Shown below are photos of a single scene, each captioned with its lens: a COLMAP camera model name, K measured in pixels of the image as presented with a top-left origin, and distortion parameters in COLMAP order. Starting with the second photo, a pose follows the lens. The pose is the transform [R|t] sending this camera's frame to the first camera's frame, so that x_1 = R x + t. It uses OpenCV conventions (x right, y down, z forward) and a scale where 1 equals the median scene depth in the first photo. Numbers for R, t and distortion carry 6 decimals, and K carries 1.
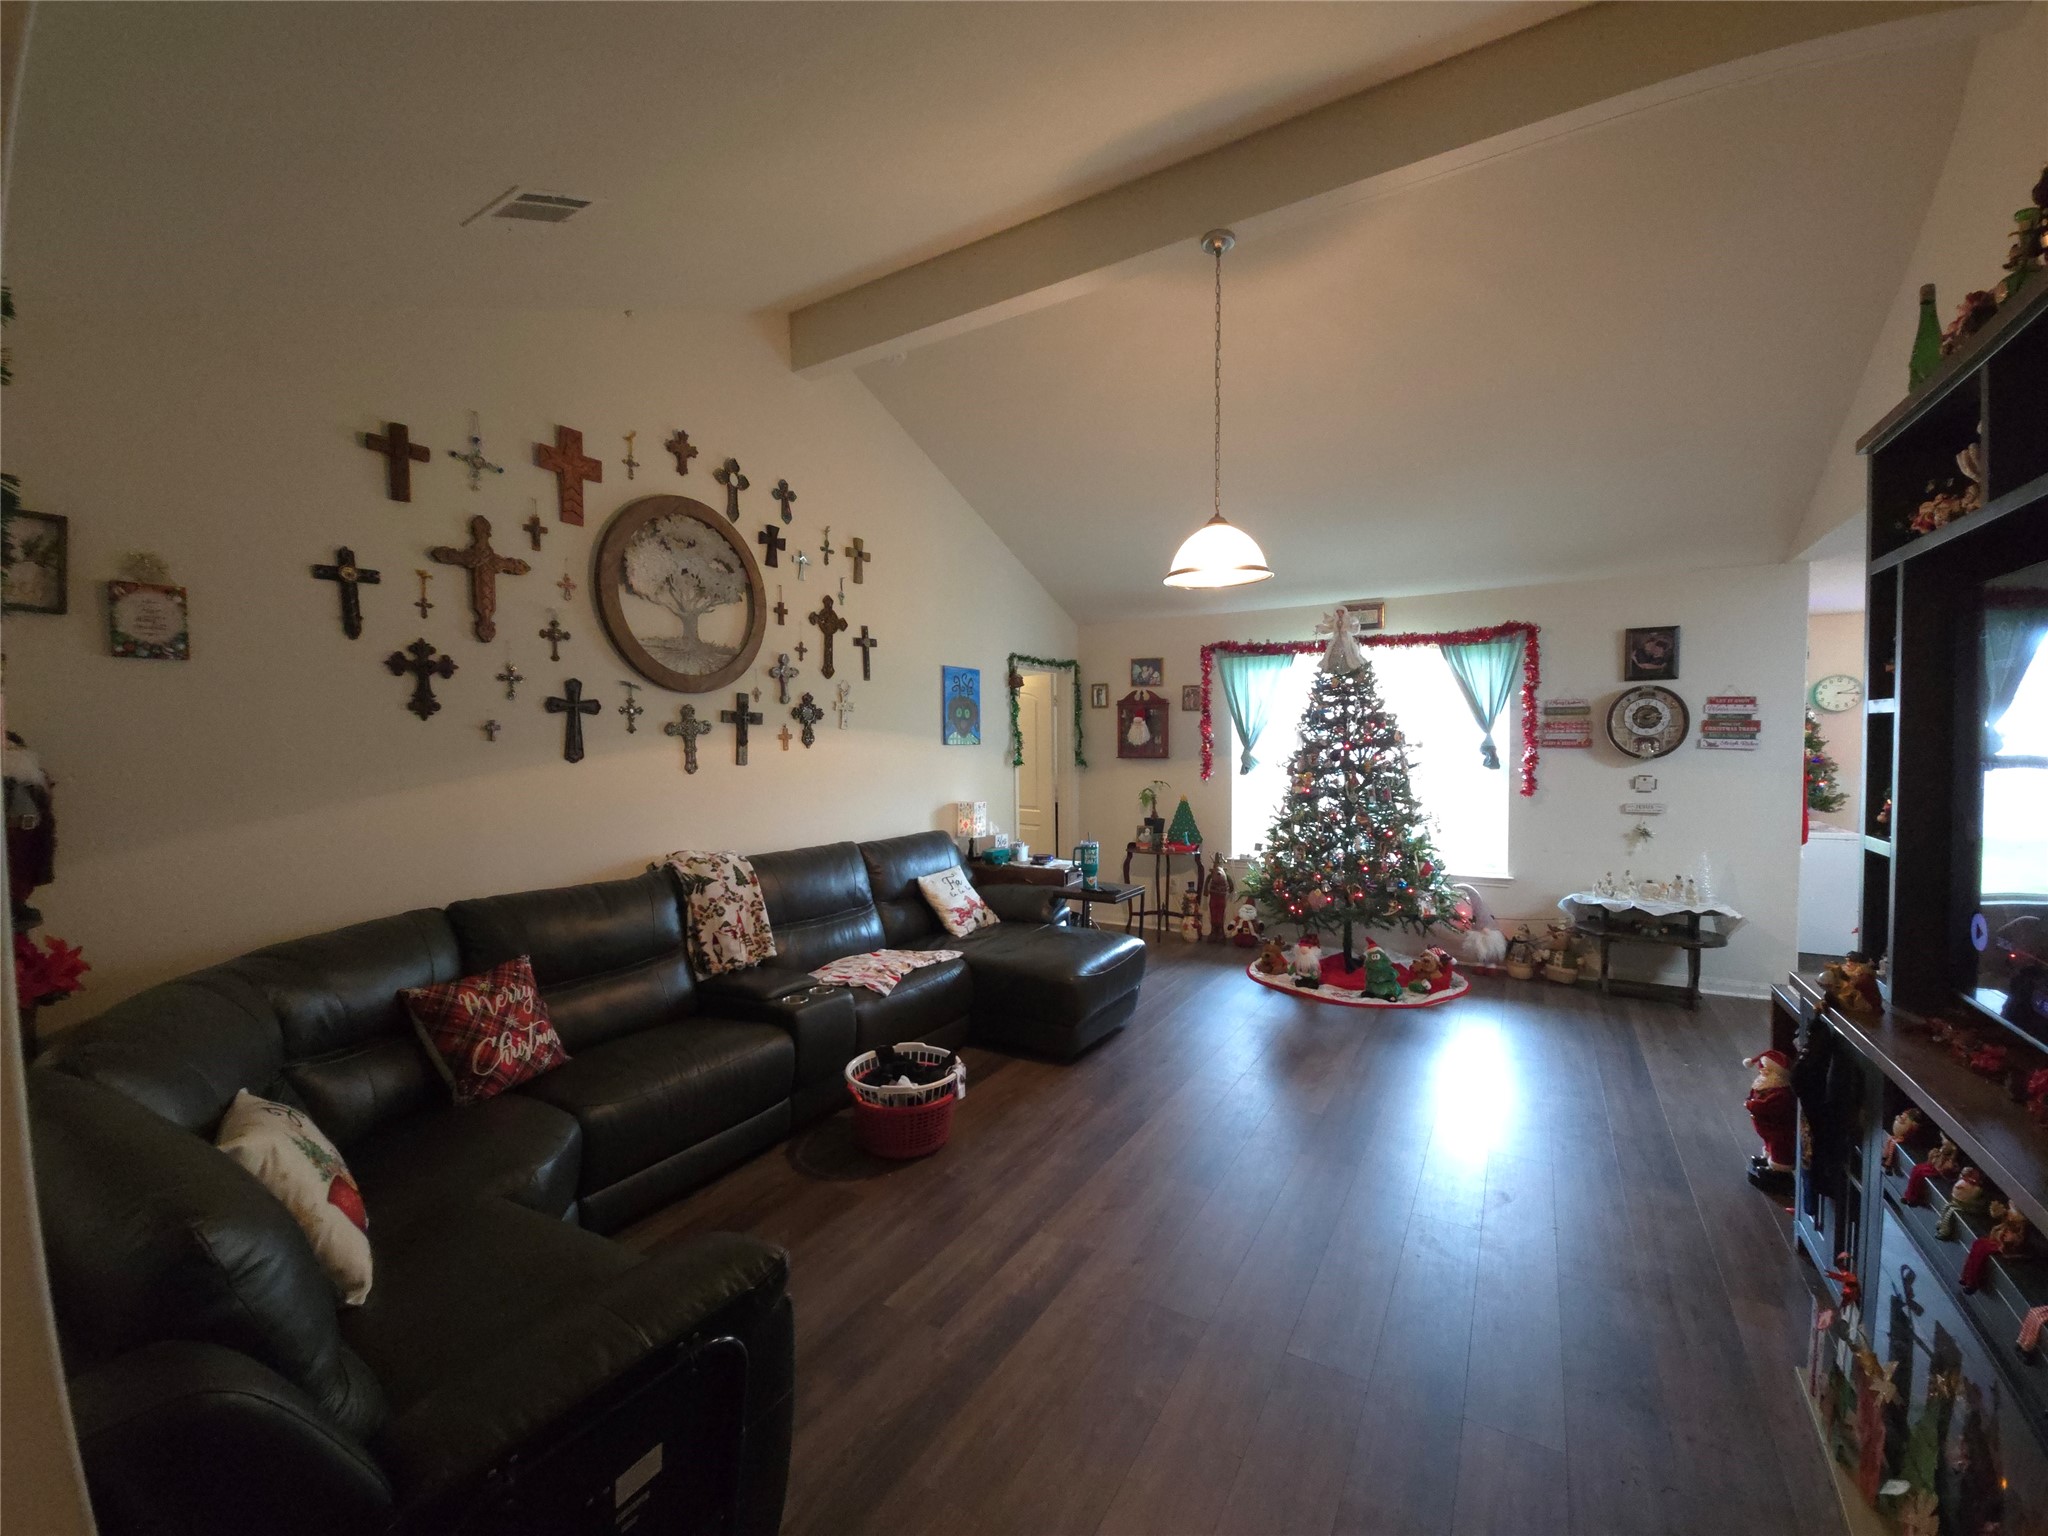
lens RADIAL K [[833.6, 0, 1028.6], [0, 833.6, 774.1], [0, 0, 1]] dist [0.003899, -0.002049]
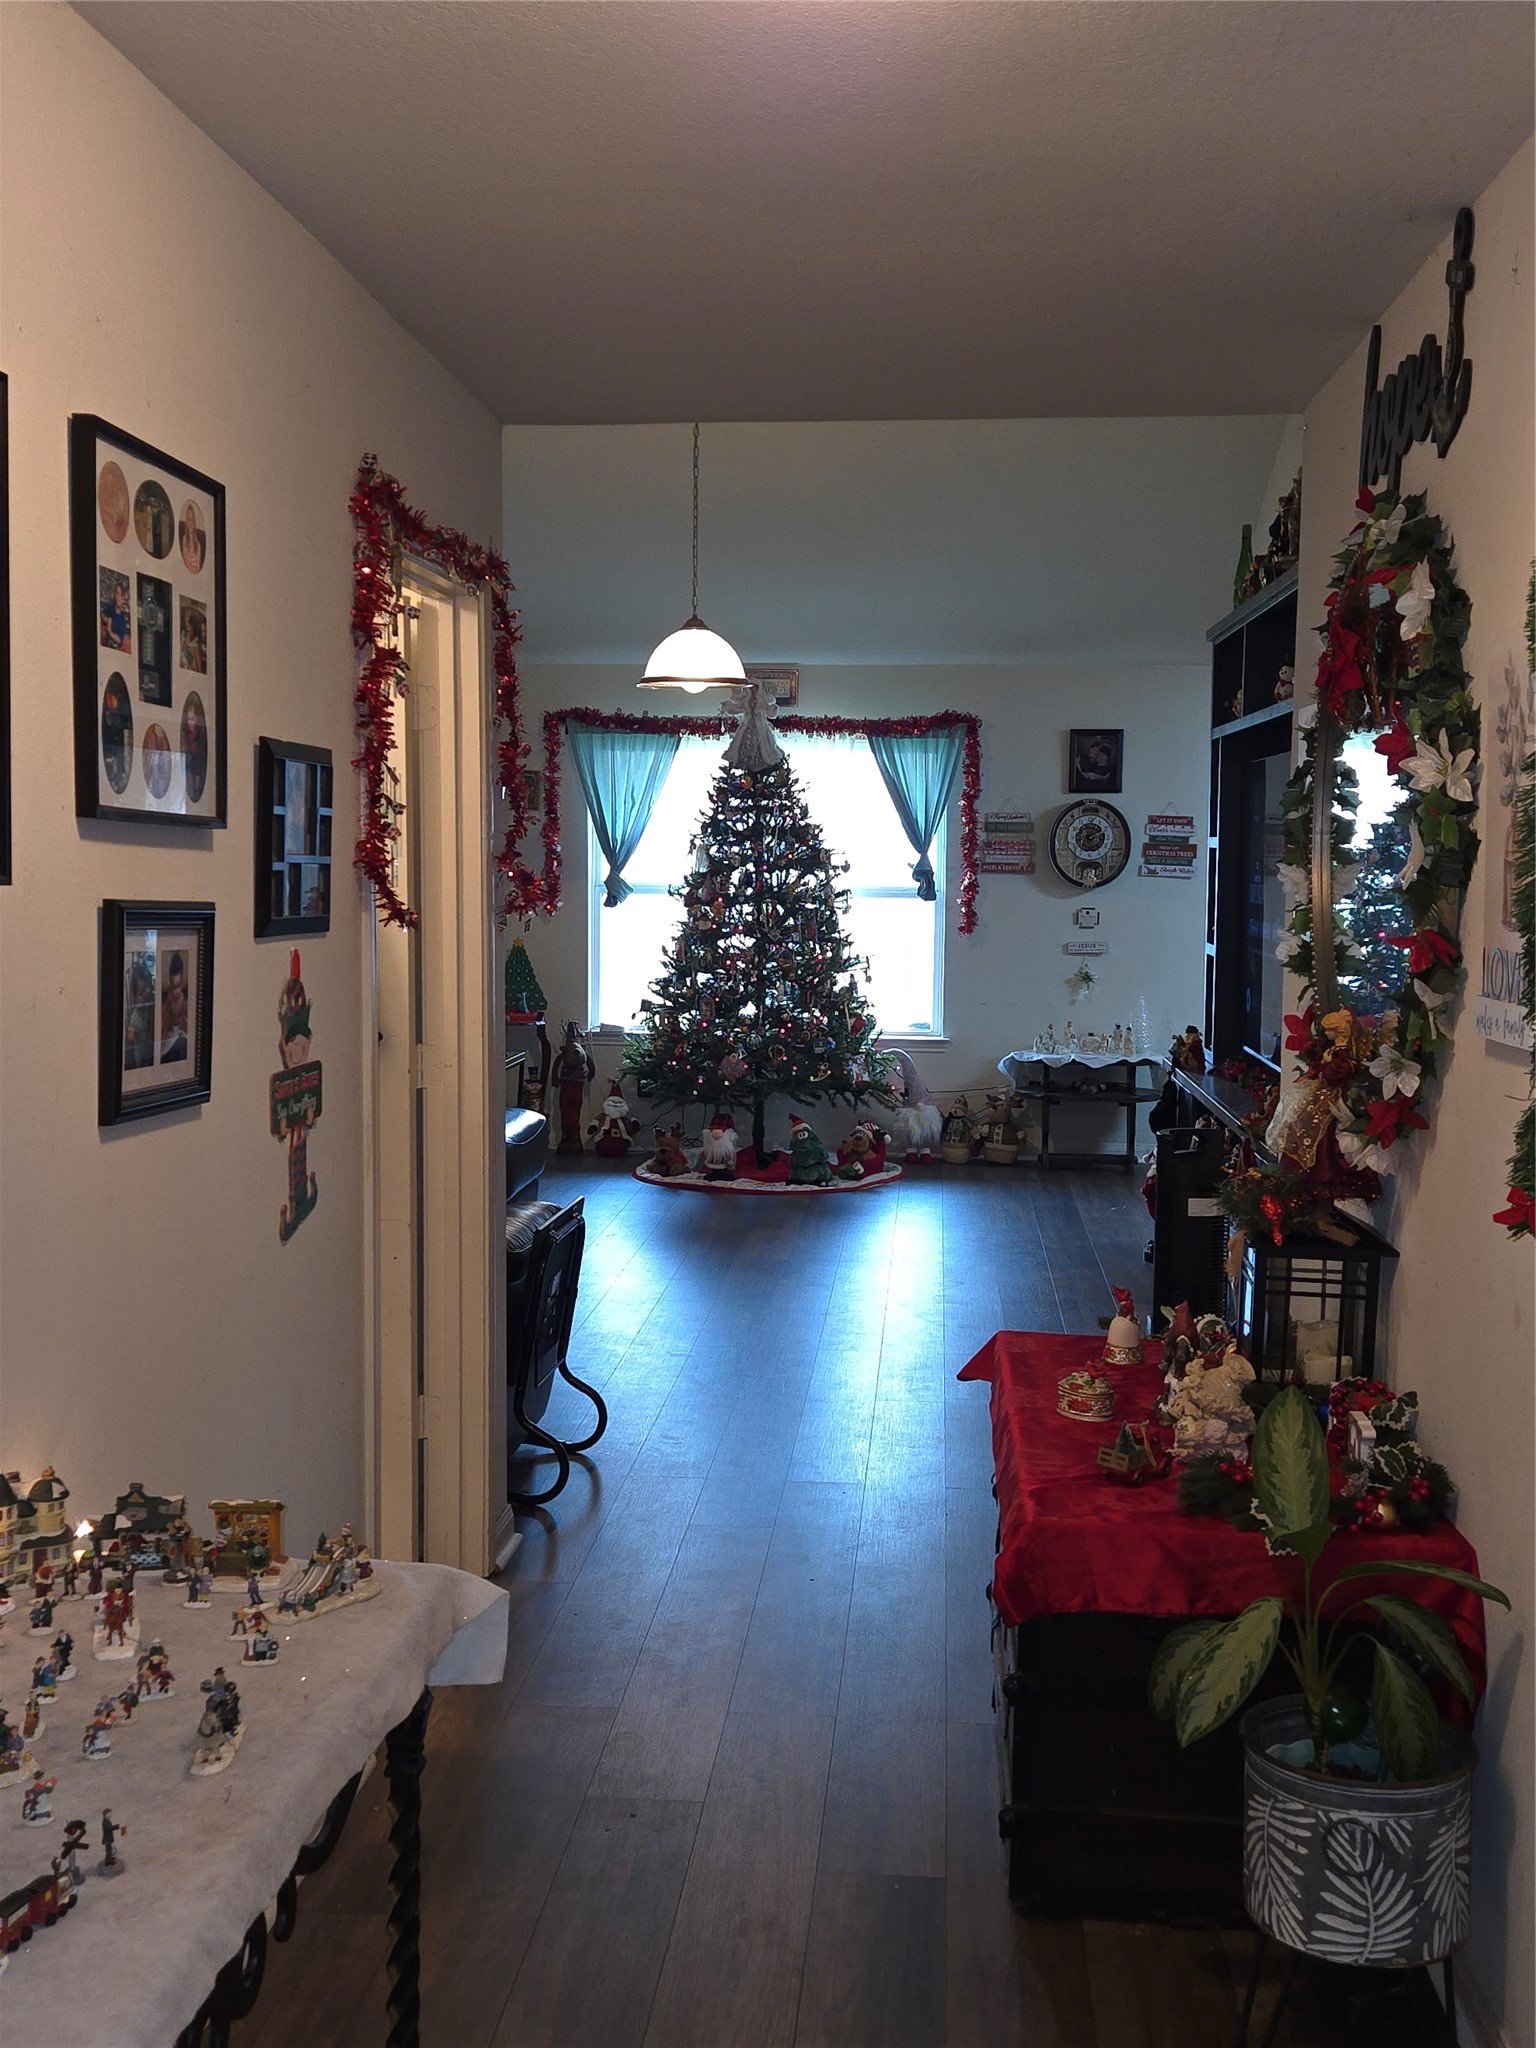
lens RADIAL K [[2025.8, 0, 768.0], [0, 2025.8, 1024.0], [0, 0, 1]] dist [0.015790, 0.001947]
pose [[0.897454, -0.018880, 0.440703, -0.425749], [-0.001221, 0.998973, 0.045283, 0.025295], [-0.441106, -0.041178, 0.896510, -0.653200]]
